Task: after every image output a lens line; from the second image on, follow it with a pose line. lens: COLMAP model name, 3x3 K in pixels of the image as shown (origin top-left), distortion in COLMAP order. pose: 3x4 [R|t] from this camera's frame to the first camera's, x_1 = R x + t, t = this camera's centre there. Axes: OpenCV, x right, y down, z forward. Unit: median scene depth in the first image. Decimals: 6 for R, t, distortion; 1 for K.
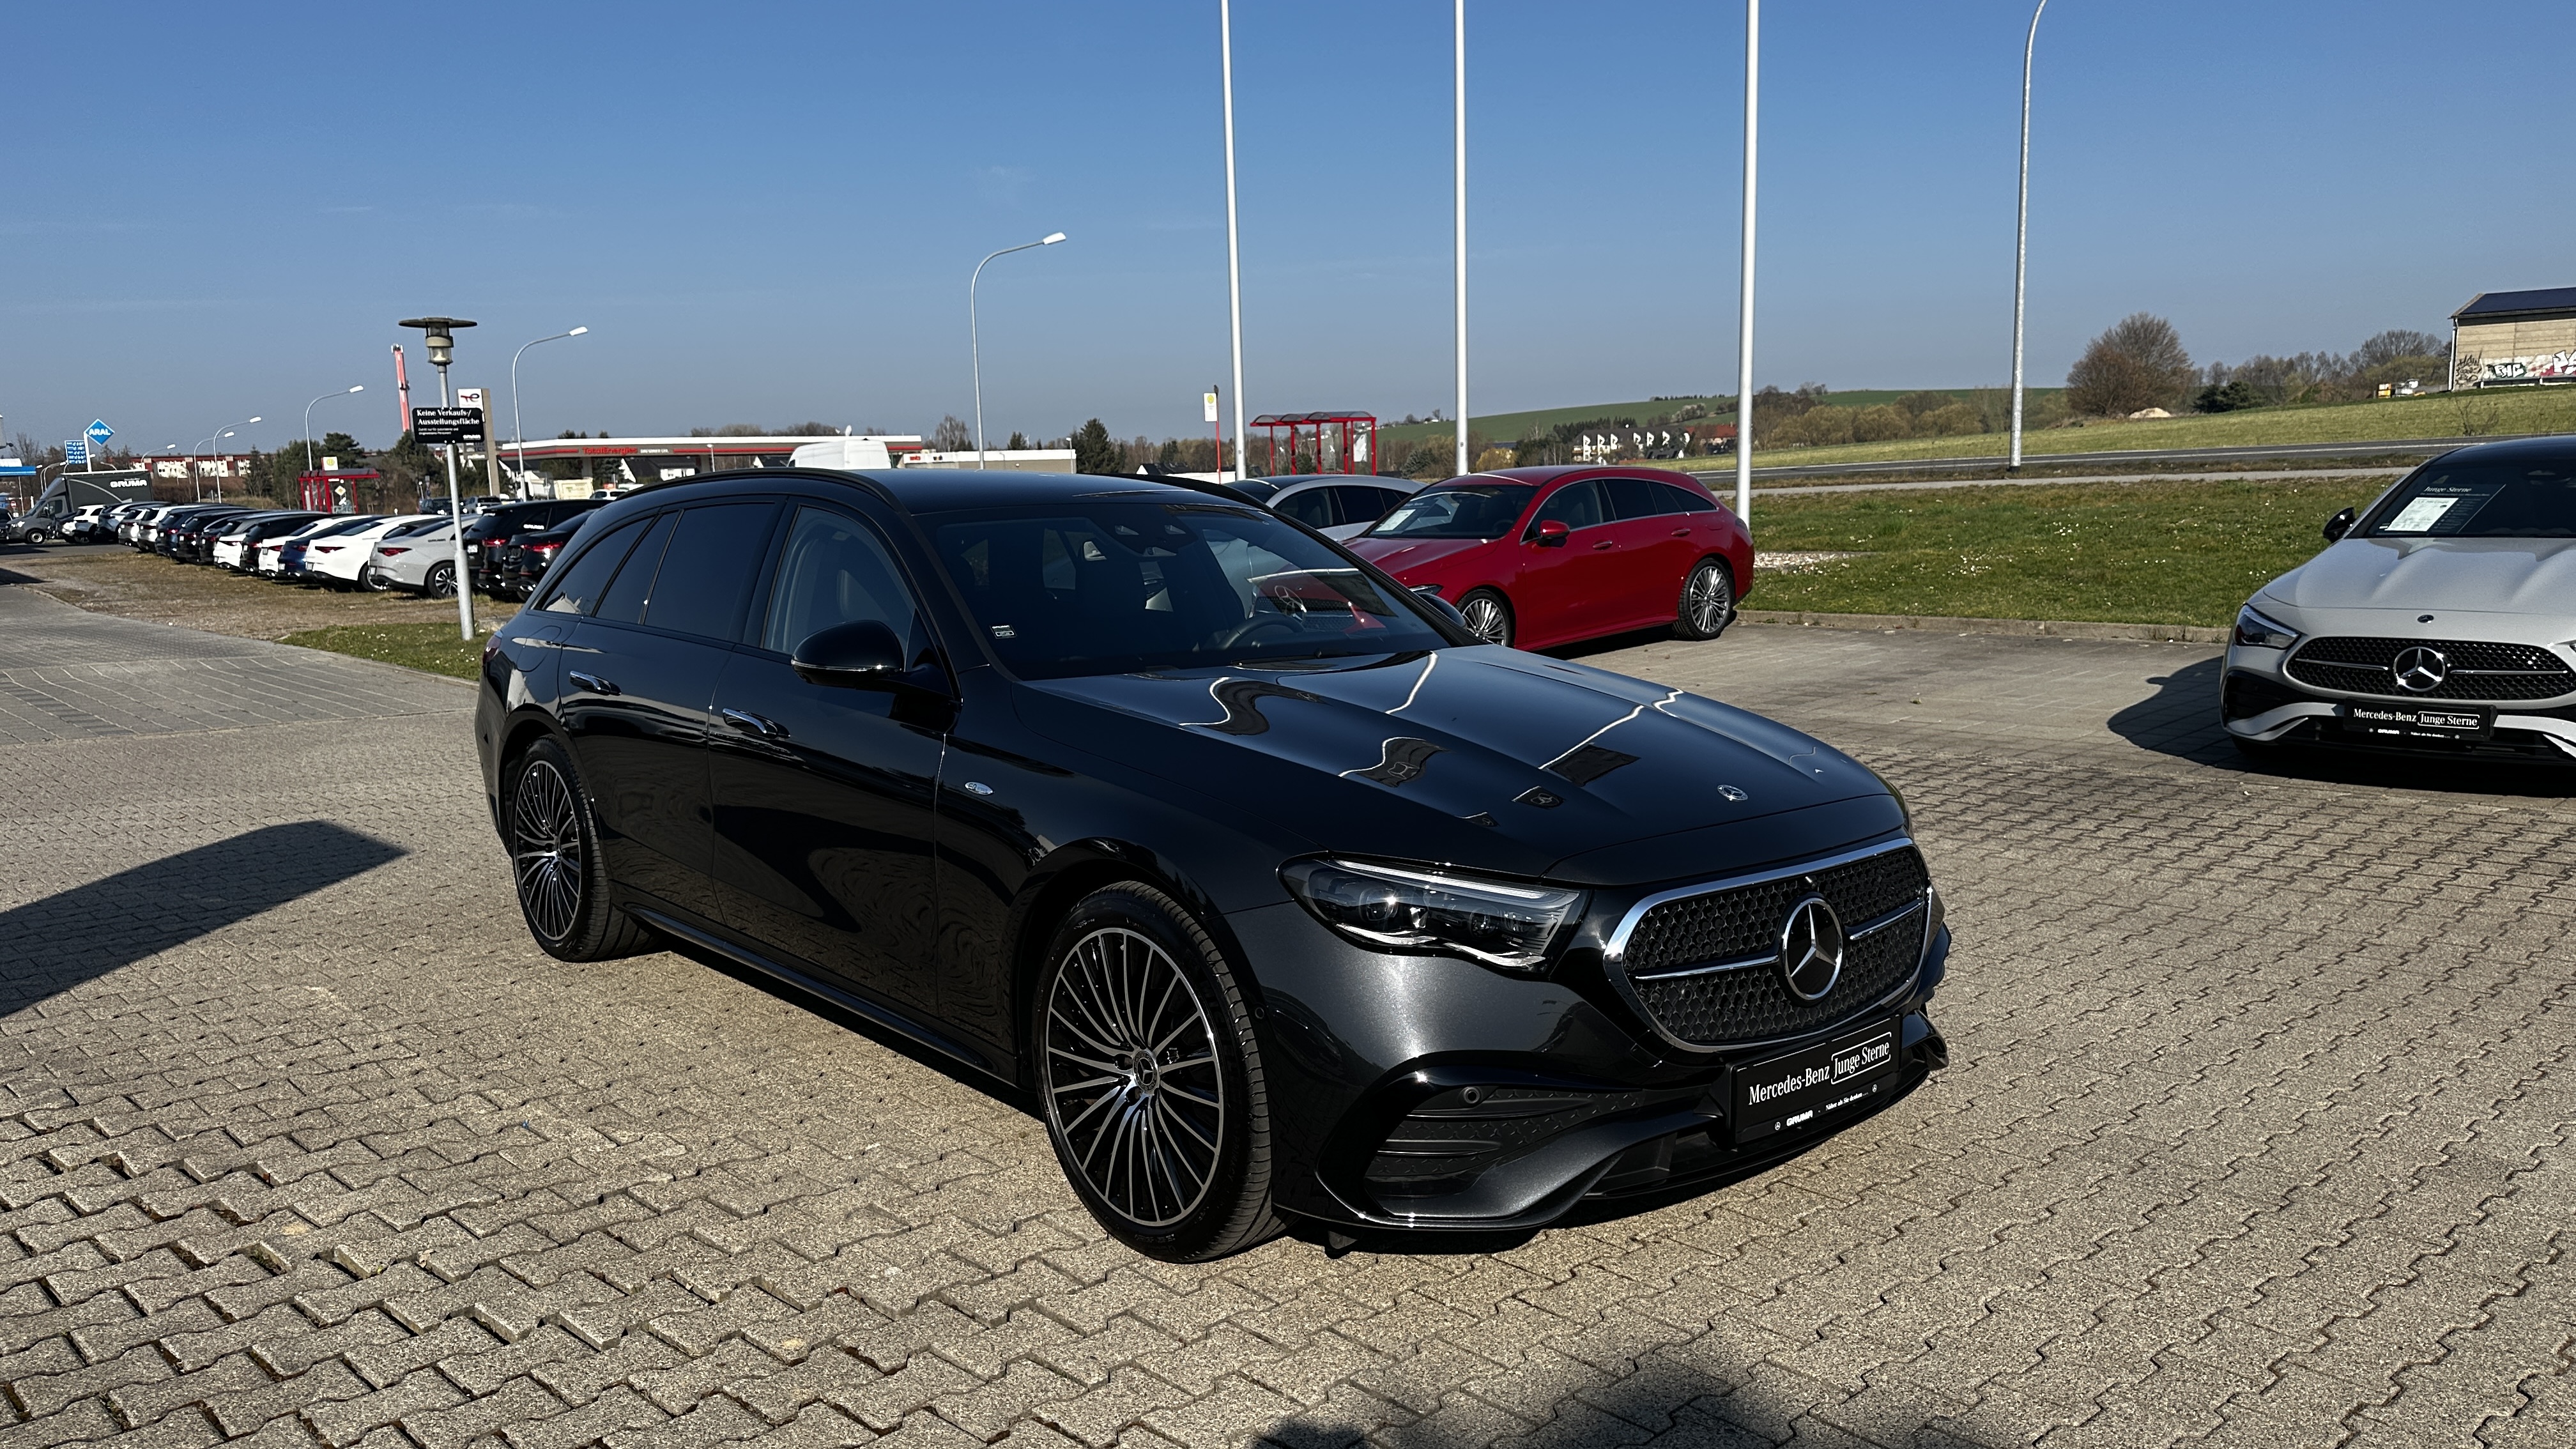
lens RADIAL K [[1783.7, 0, 1275.7], [0, 1783.7, 719.2], [0, 0, 1]] dist [0.068829, -0.089537]
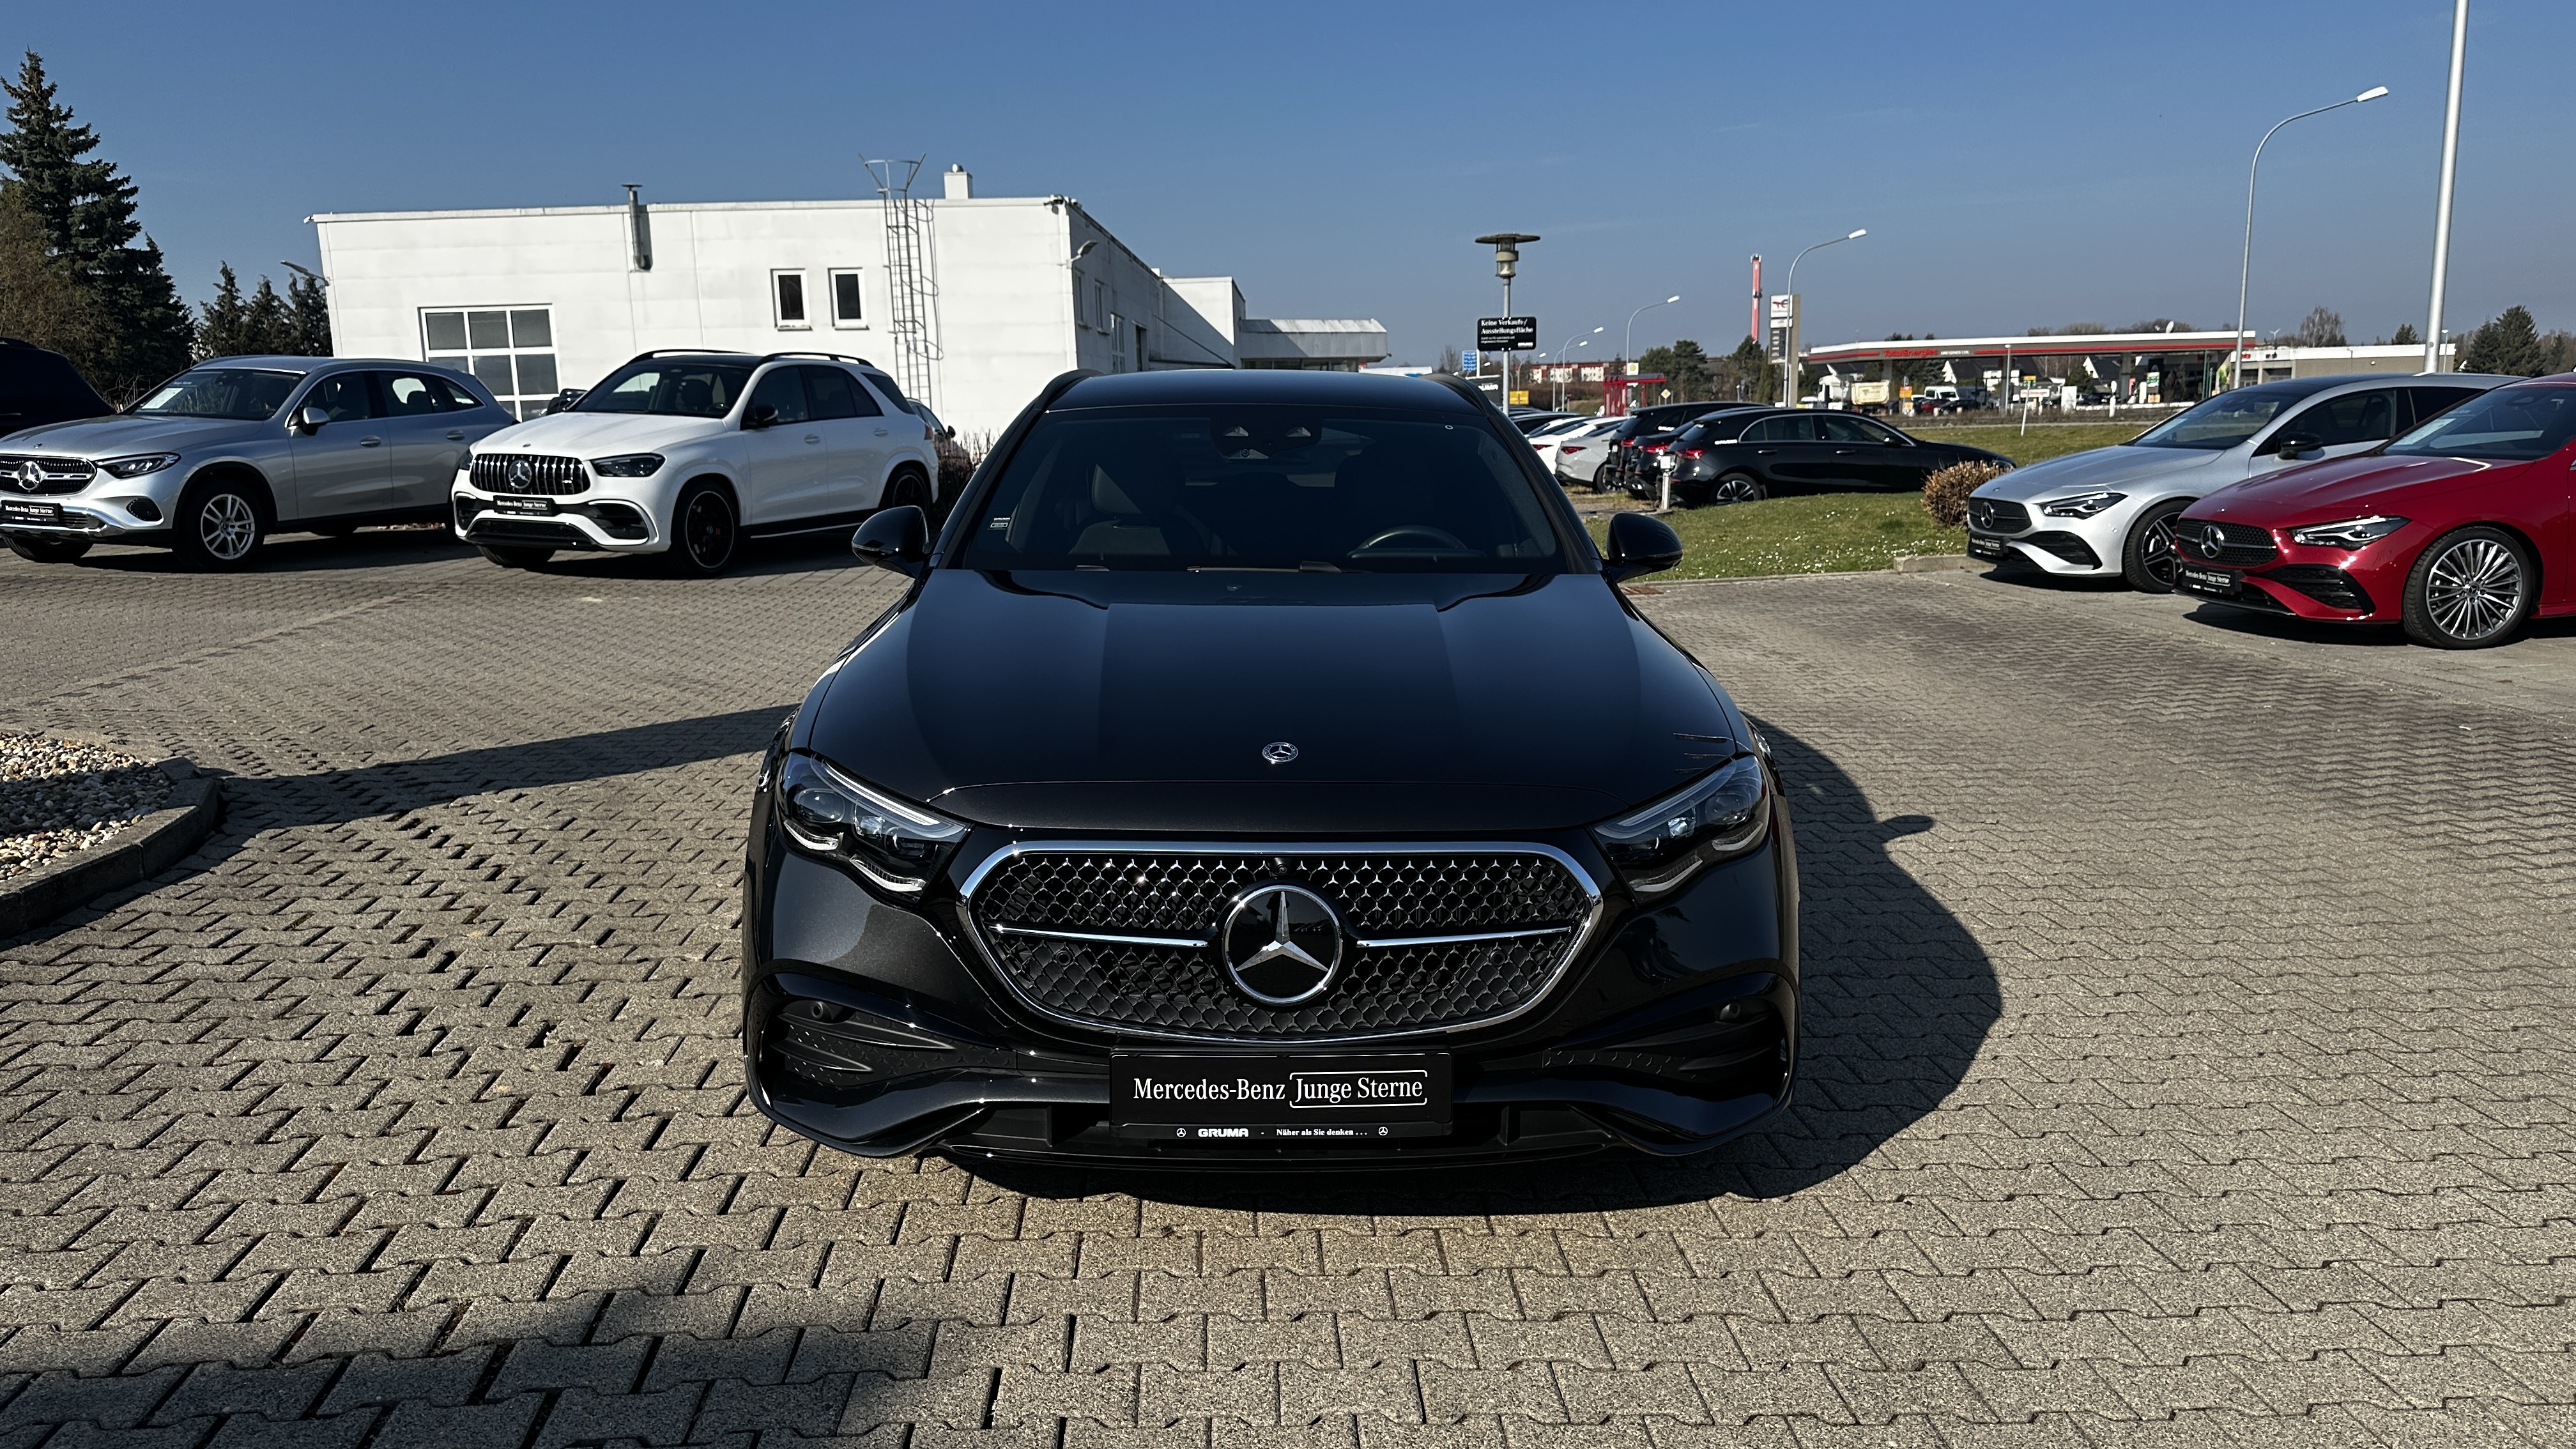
lens RADIAL K [[1783.7, 0, 1275.7], [0, 1783.7, 719.2], [0, 0, 1]] dist [0.068829, -0.089537]
pose [[0.775351, 0.120357, -0.619956, 0.751525], [-0.087616, 0.992679, 0.083139, -0.044250], [0.625424, -0.010144, 0.780219, 0.319316]]
